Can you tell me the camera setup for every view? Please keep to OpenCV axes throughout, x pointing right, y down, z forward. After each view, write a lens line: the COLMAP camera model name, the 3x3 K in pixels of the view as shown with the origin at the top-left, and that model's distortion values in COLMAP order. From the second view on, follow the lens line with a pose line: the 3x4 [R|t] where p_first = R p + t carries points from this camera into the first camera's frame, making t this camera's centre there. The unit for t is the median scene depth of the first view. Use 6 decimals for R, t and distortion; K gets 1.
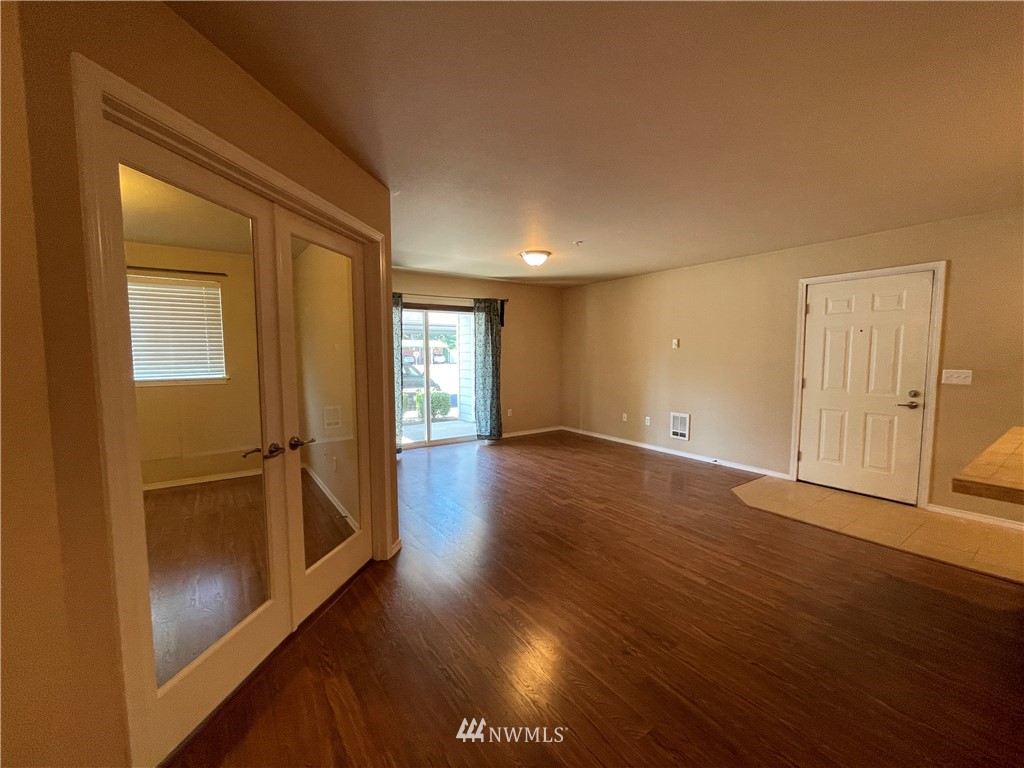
lens RADIAL K [[419.5, 0, 504.1], [0, 419.5, 382.6], [0, 0, 1]] dist [-0.007172, 0.000930]
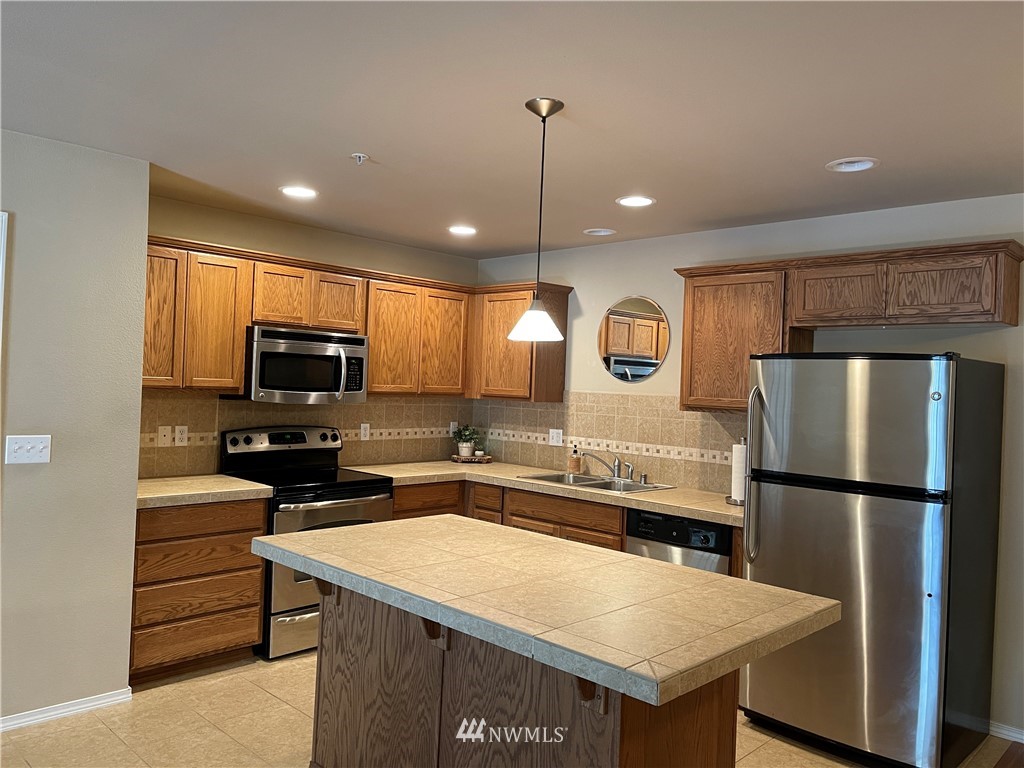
lens RADIAL K [[776.4, 0, 512.1], [0, 776.4, 379.9], [0, 0, 1]] dist [0.038578, -0.004057]
pose [[-0.203390, -0.002347, 0.979095, 0.026838], [0.034541, 0.999357, 0.009571, -0.066205], [-0.978488, 0.035765, -0.203178, 0.471293]]
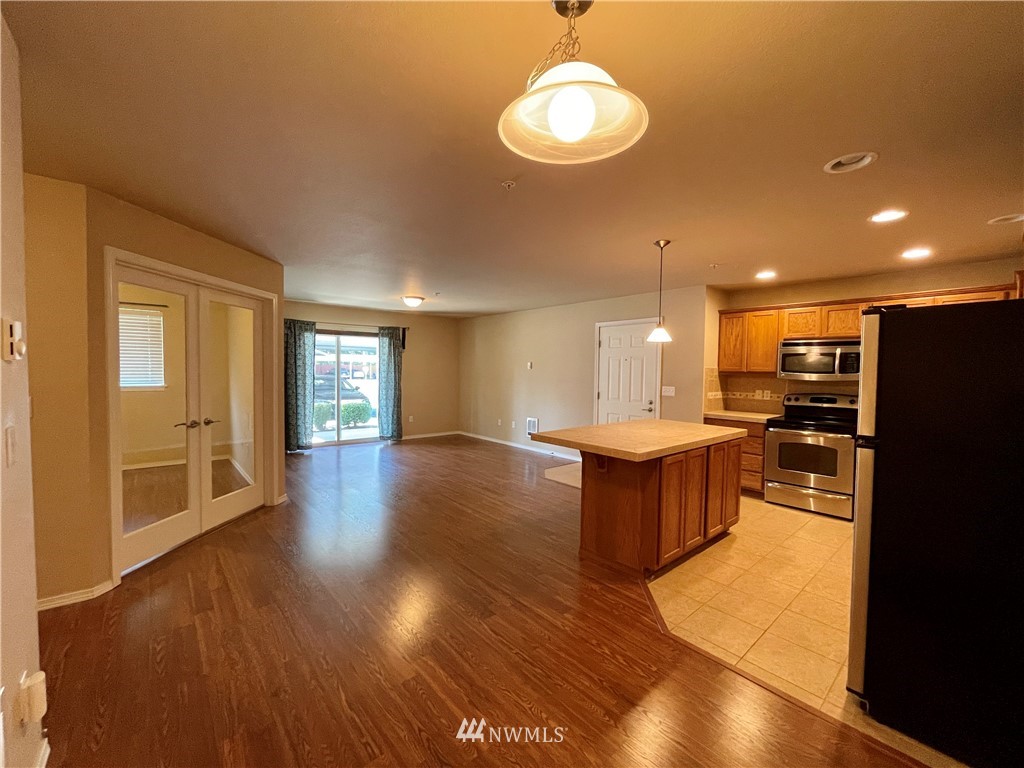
lens RADIAL K [[419.5, 0, 506.1], [0, 419.5, 382.3], [0, 0, 1]] dist [-0.007172, 0.000930]
pose [[0.994479, 0.015085, 0.103844, 0.244204], [-0.010836, 0.999086, -0.041360, 0.019009], [-0.104373, 0.040006, 0.993733, -0.380798]]
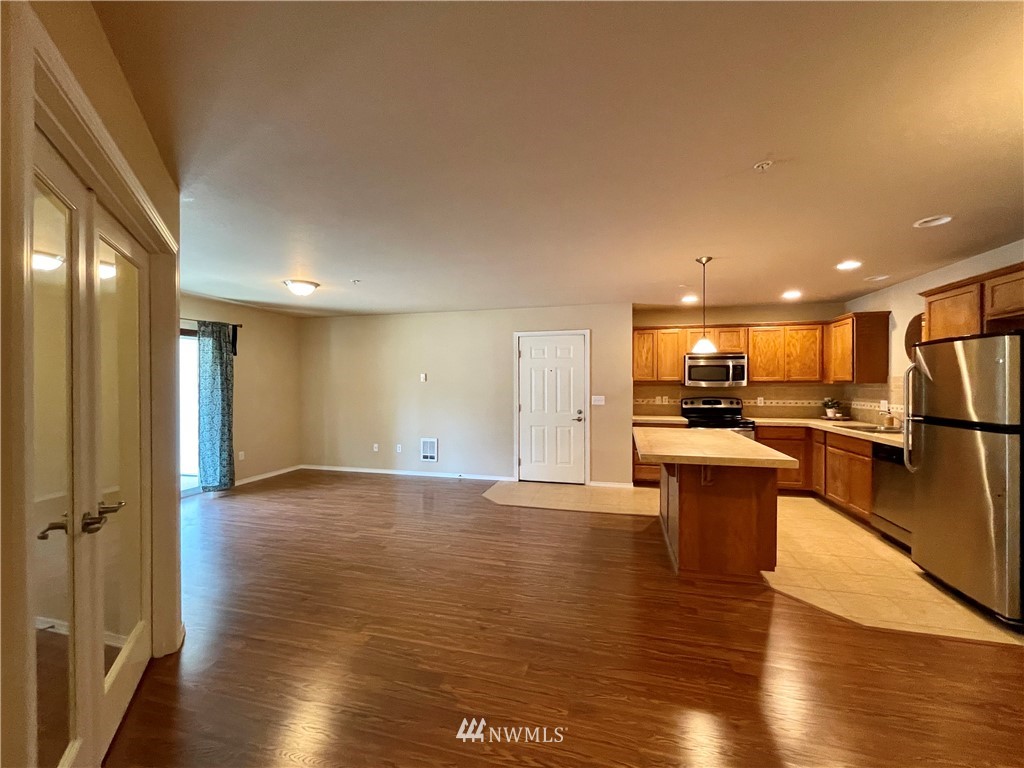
lens RADIAL K [[419.5, 0, 508.4], [0, 419.5, 383.9], [0, 0, 1]] dist [-0.007172, 0.000930]
pose [[0.757759, 0.000851, 0.652534, -0.198791], [0.046308, 0.997408, -0.055076, -0.002891], [-0.650890, 0.071952, 0.755755, -0.017189]]
